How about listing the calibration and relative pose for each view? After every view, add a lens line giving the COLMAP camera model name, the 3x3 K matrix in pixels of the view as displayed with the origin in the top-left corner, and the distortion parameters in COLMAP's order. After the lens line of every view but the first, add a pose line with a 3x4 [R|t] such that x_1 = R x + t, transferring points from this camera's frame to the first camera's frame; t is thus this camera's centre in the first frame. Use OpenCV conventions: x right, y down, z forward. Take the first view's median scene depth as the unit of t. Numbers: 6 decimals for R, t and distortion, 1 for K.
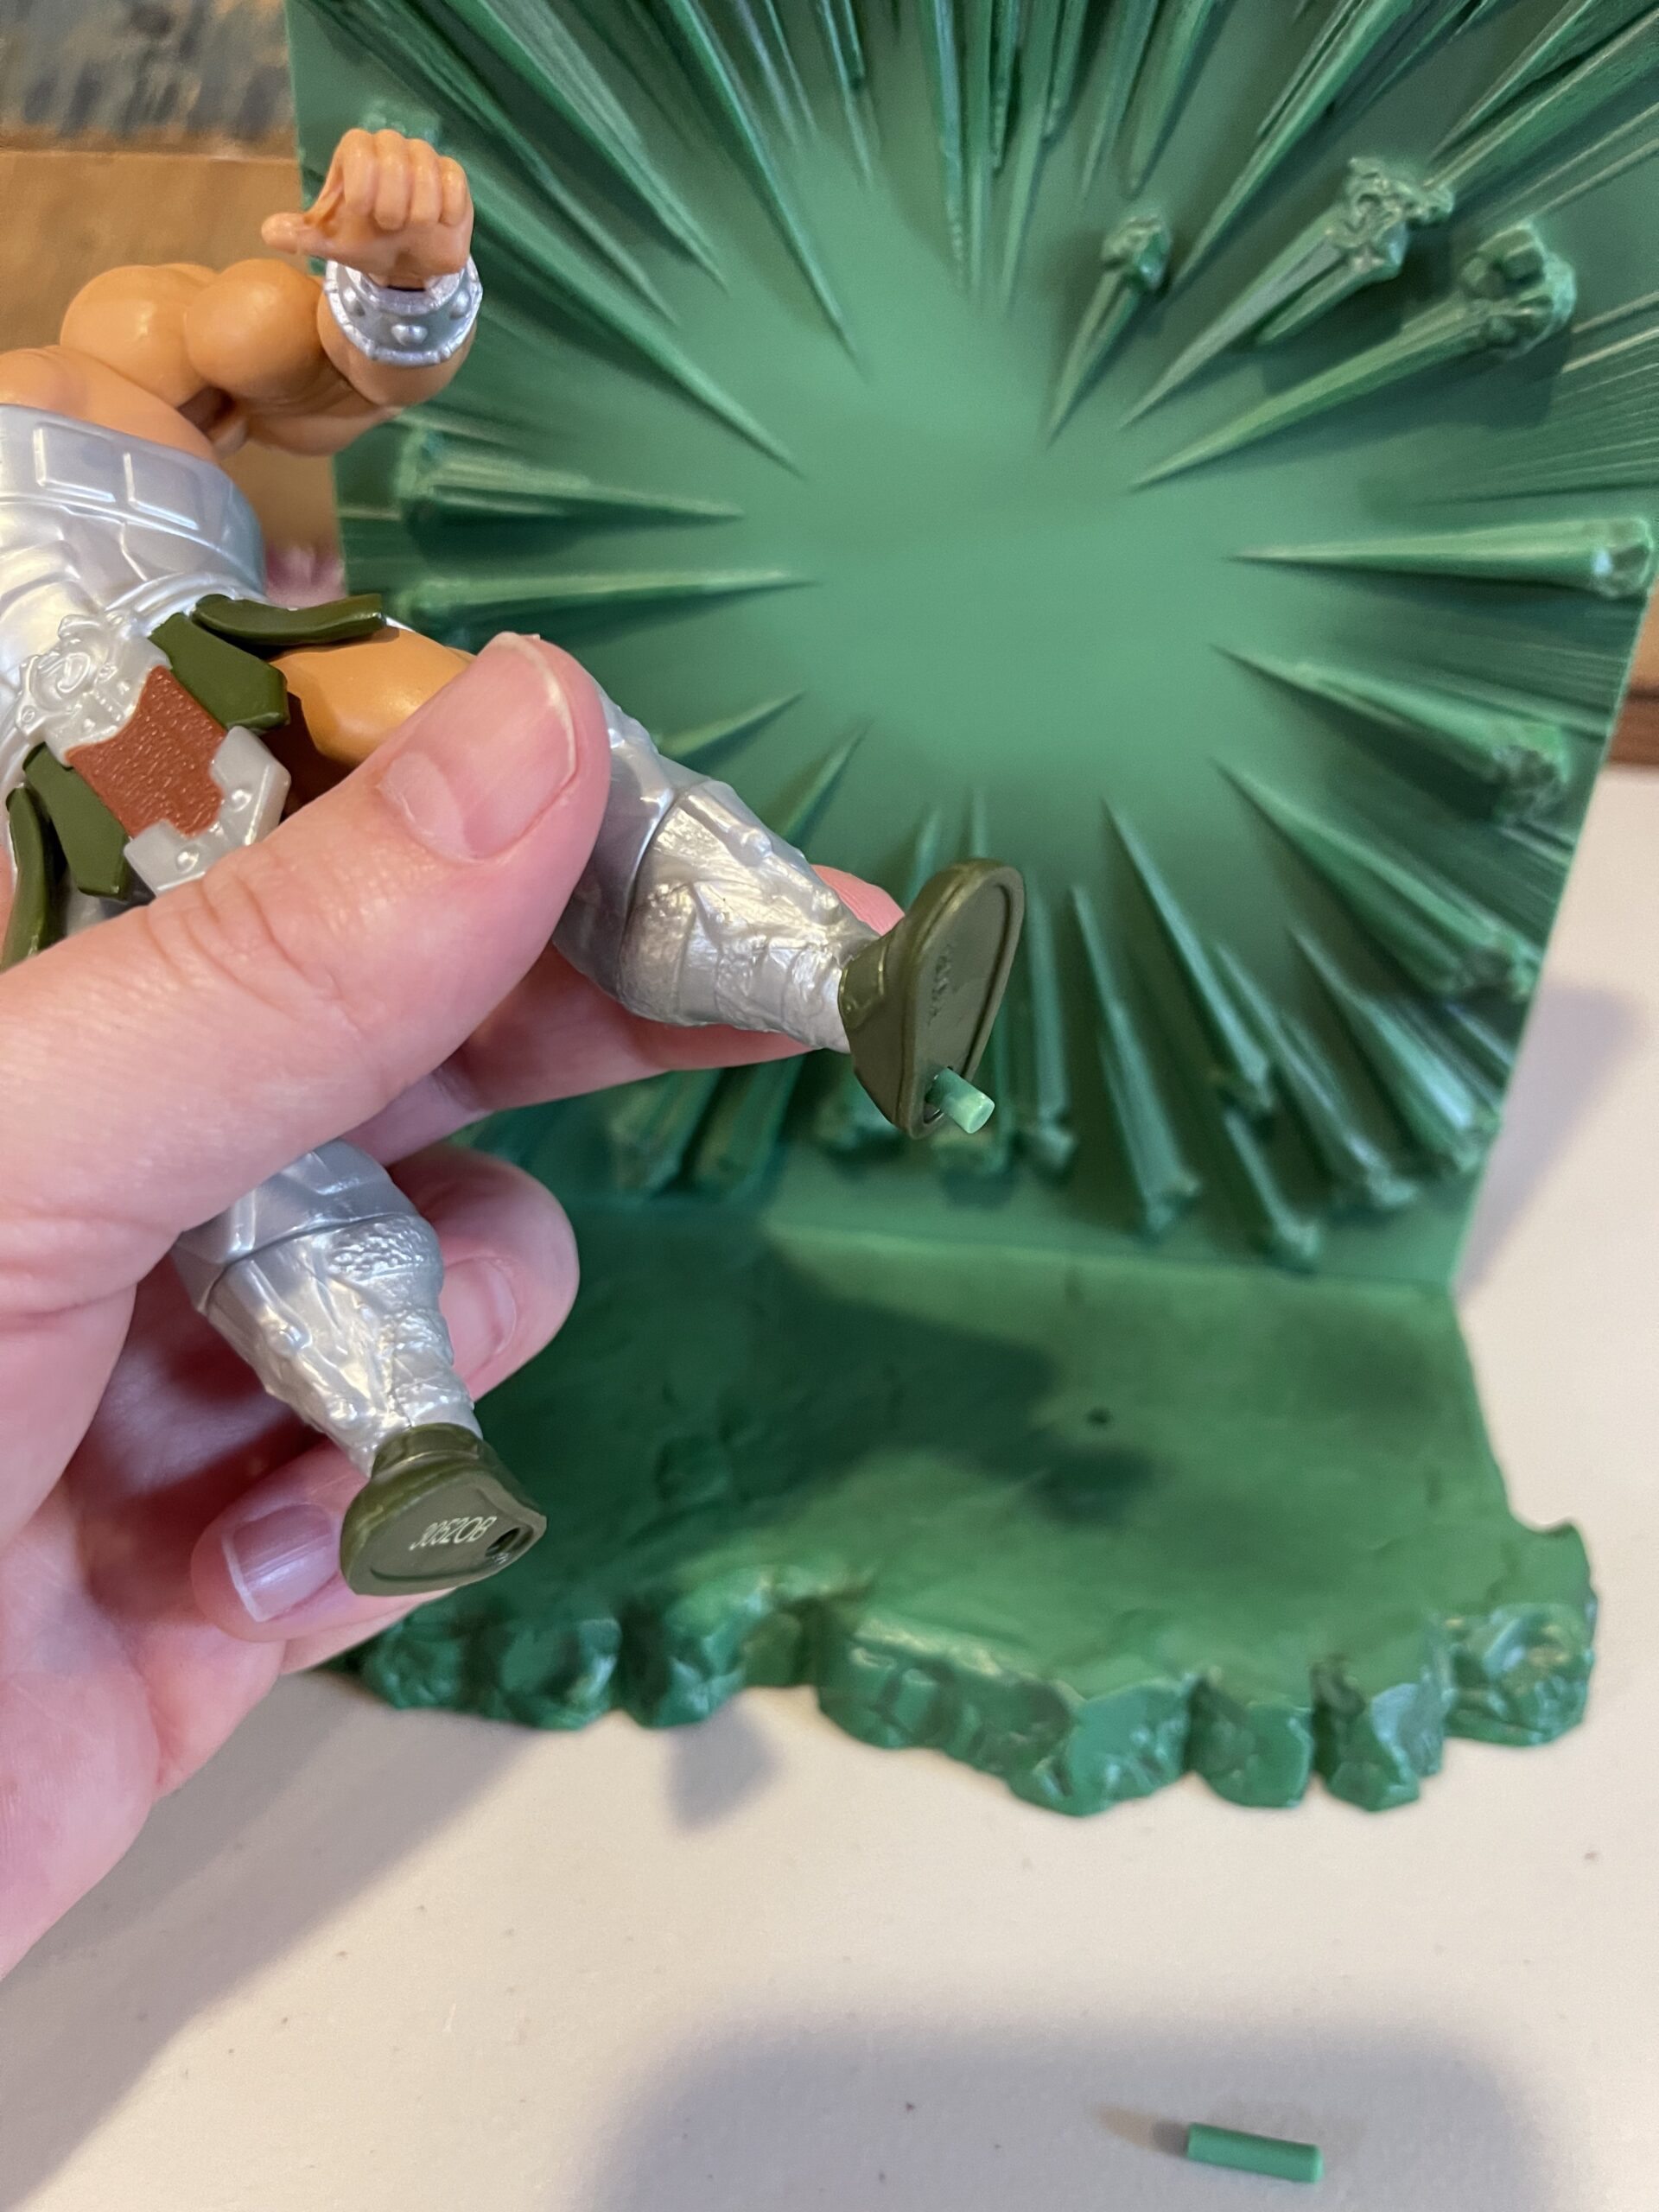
lens RADIAL K [[1752.2, 0, 820.3], [0, 1752.2, 1110.2], [0, 0, 1]] dist [0.064054, -0.102064]
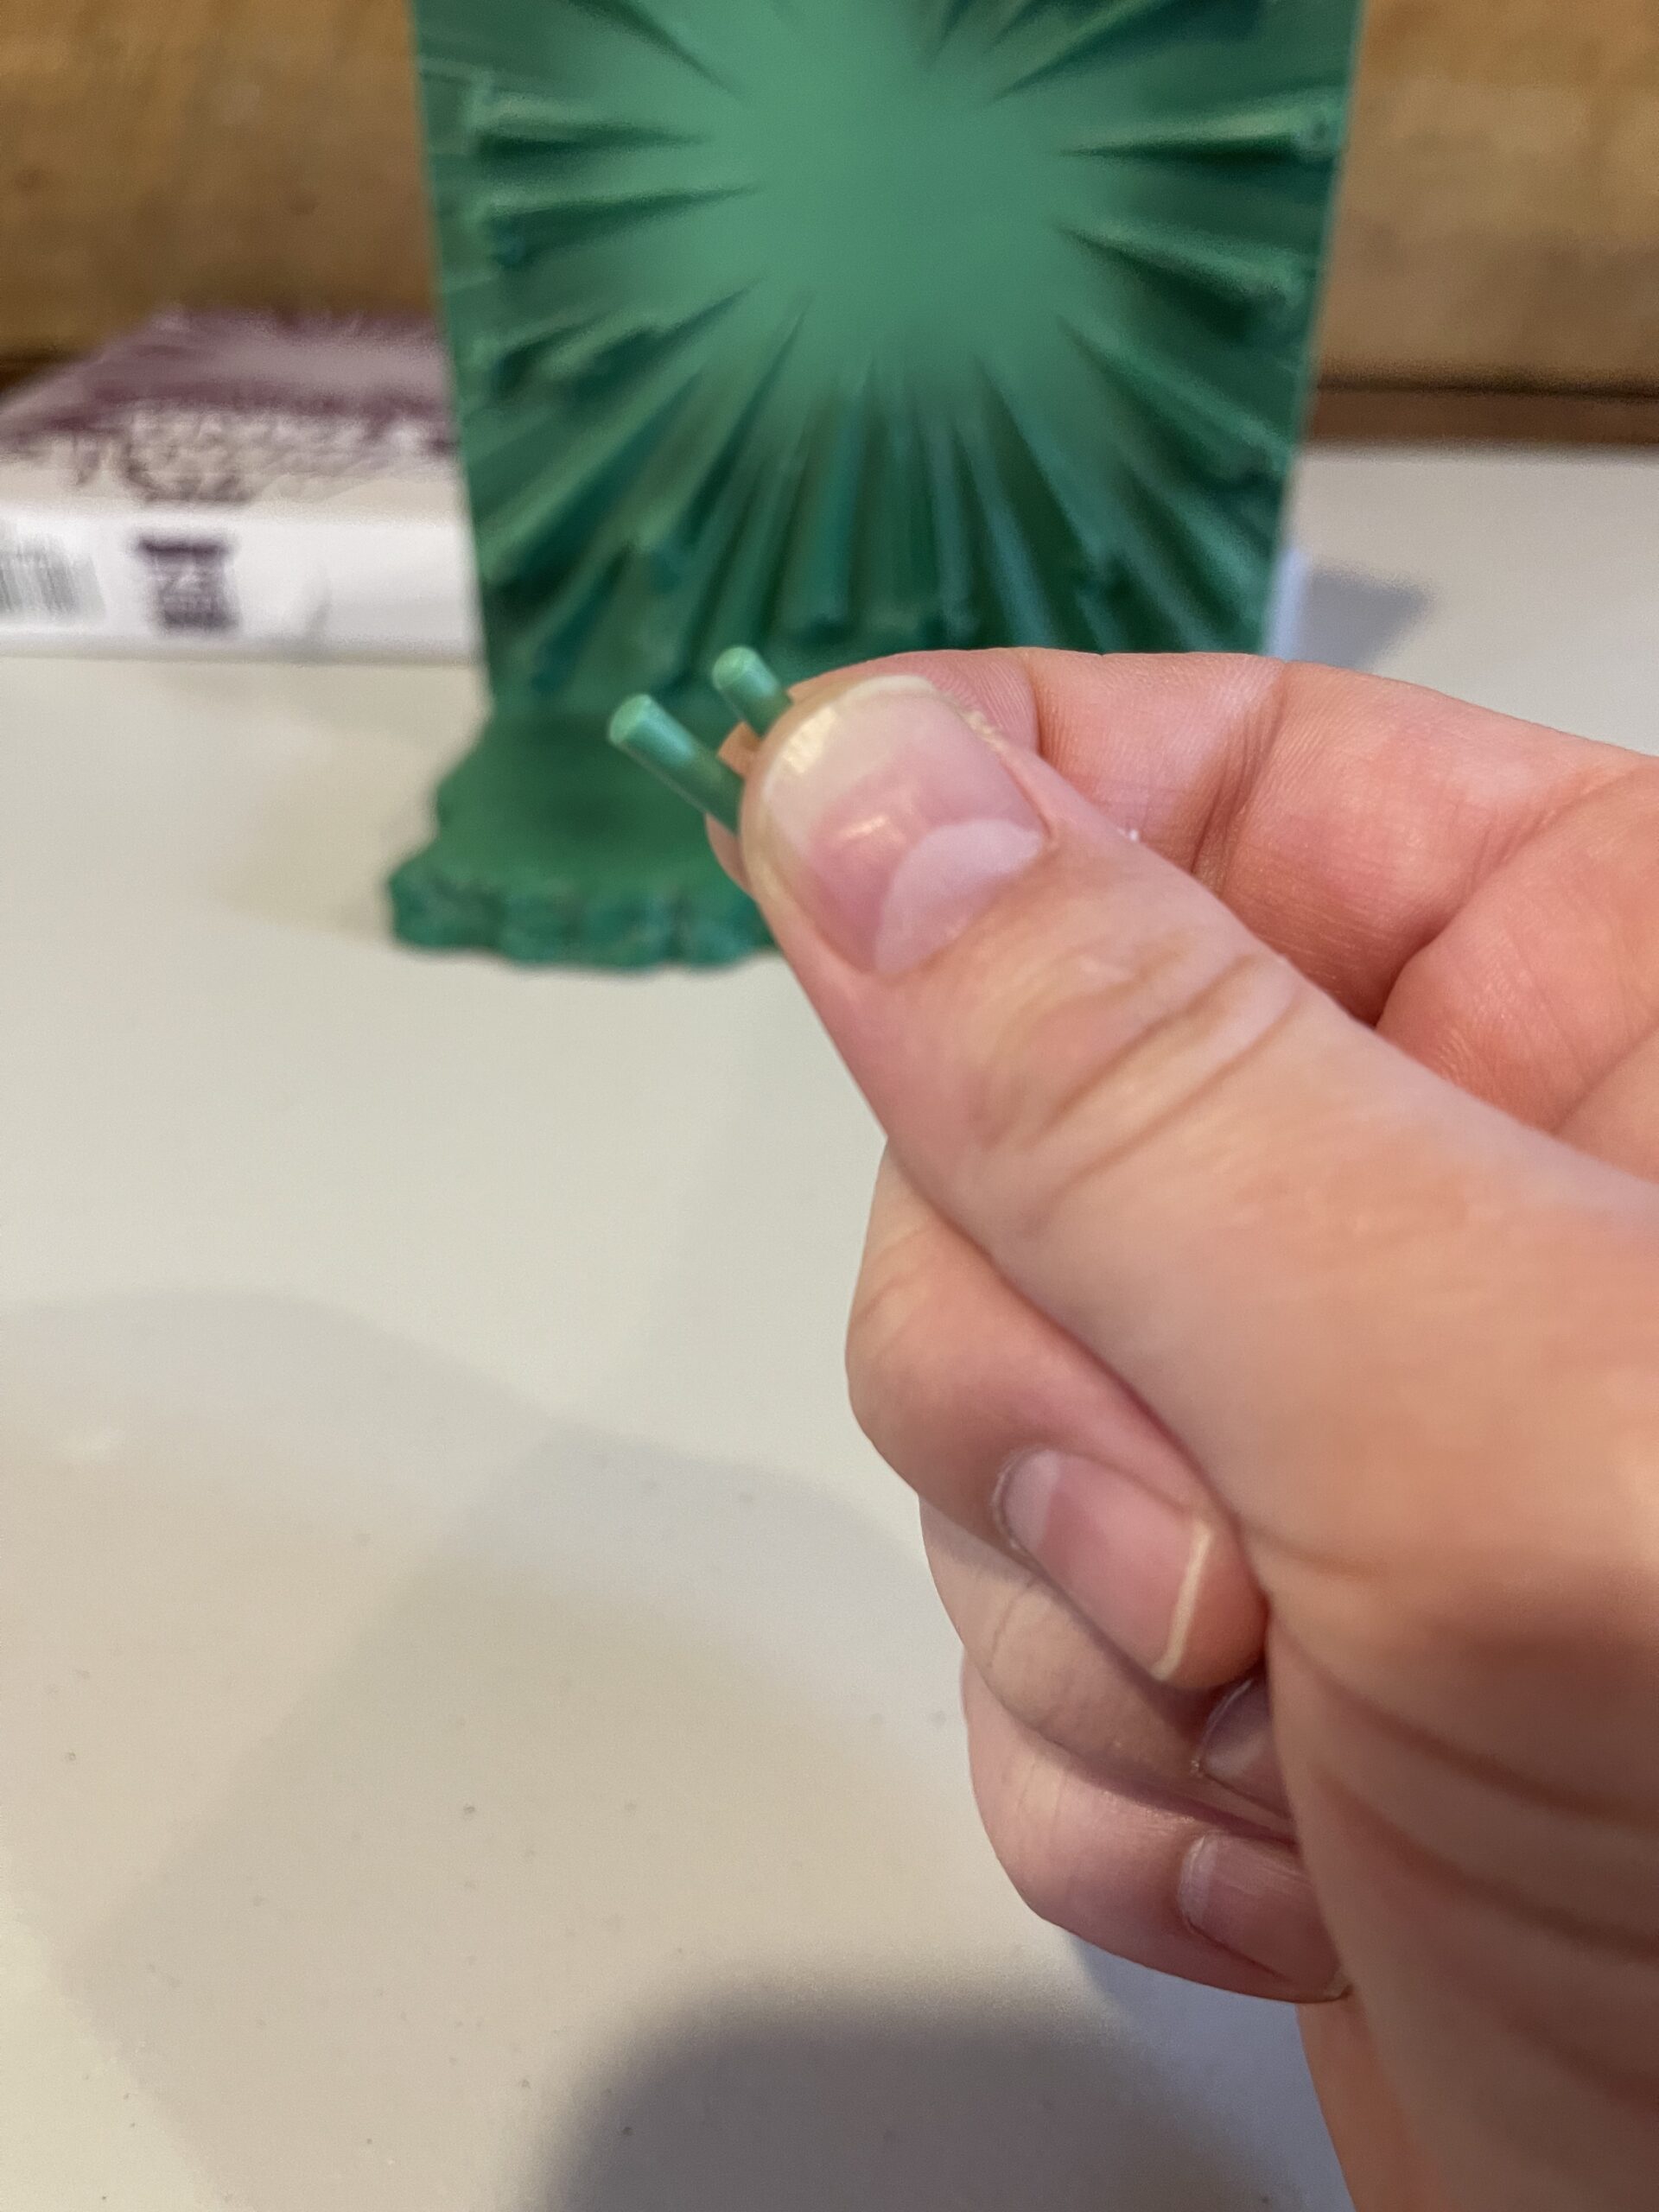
lens RADIAL K [[1752.2, 0, 836.6], [0, 1752.2, 1127.4], [0, 0, 1]] dist [0.064054, -0.102064]
pose [[0.996842, -0.072508, 0.032389, -0.039527], [0.064998, 0.979276, 0.191816, 0.166760], [-0.045626, -0.189105, 0.980896, -0.512306]]
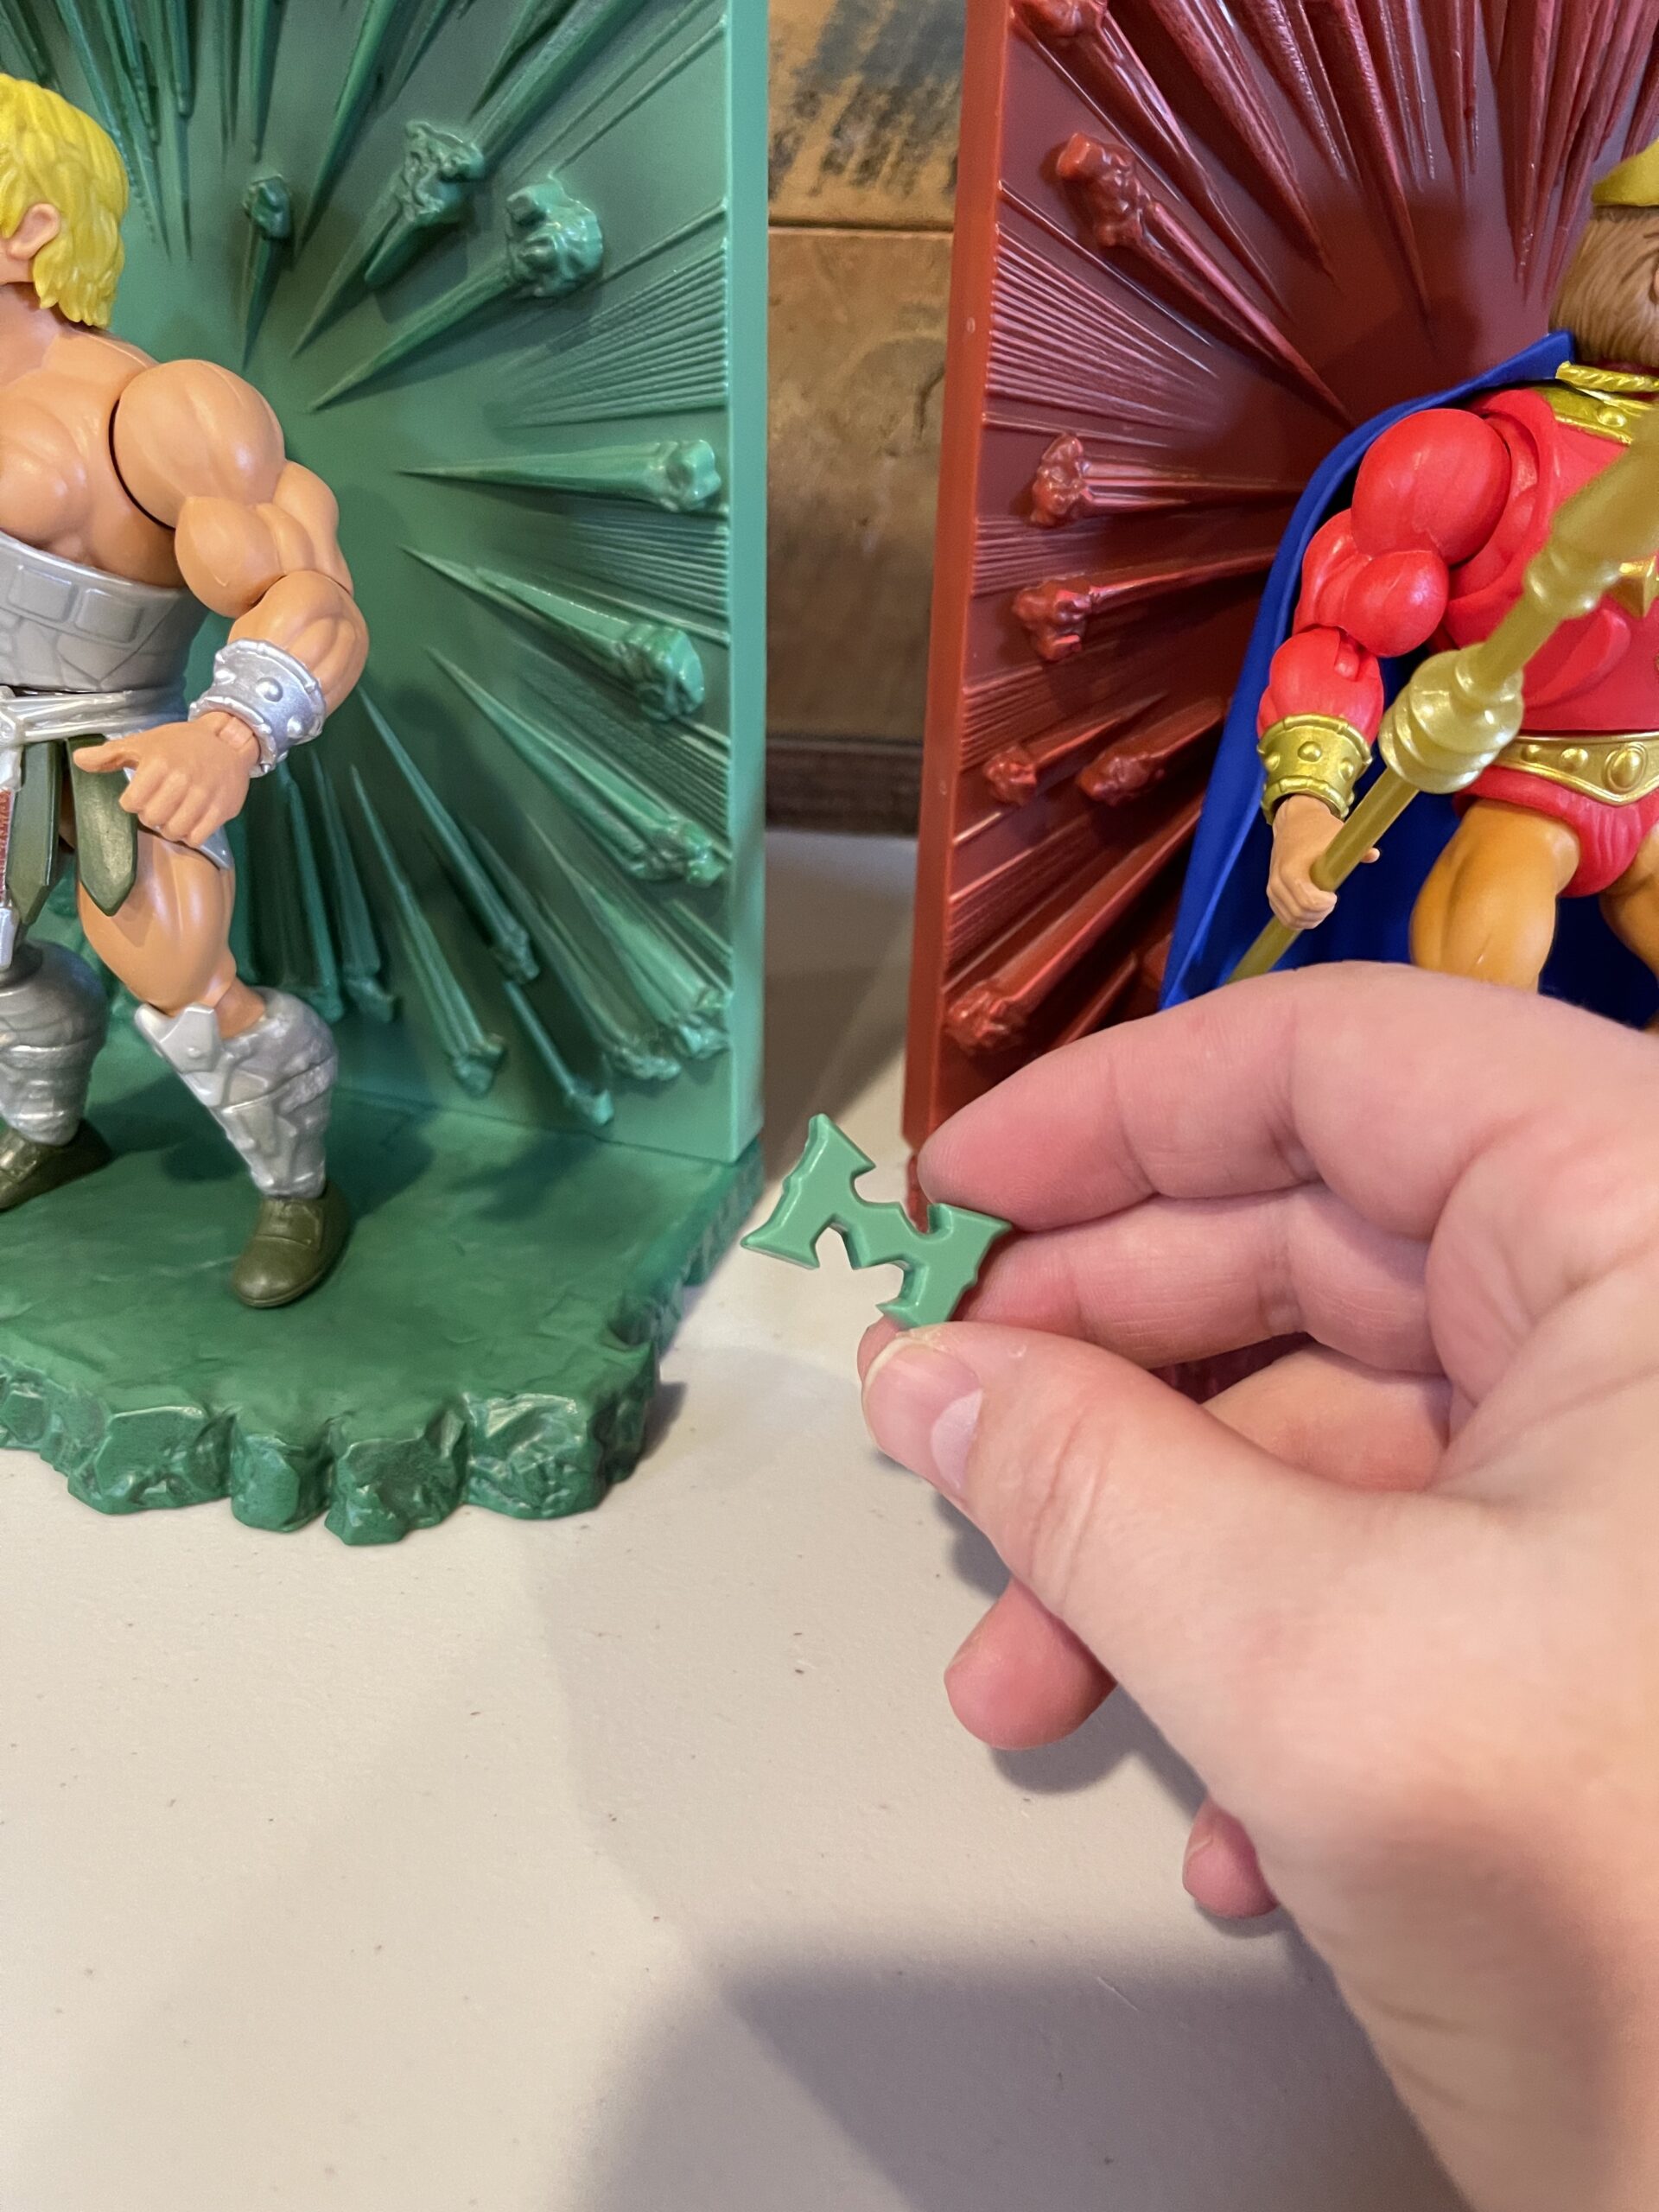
lens RADIAL K [[1752.2, 0, 815.0], [0, 1752.2, 1118.3], [0, 0, 1]] dist [0.064054, -0.102064]
pose [[0.973882, 0.091700, -0.207714, 0.783801], [-0.094327, 0.995537, -0.002756, 0.088014], [0.206535, 0.022277, 0.978186, -0.070906]]
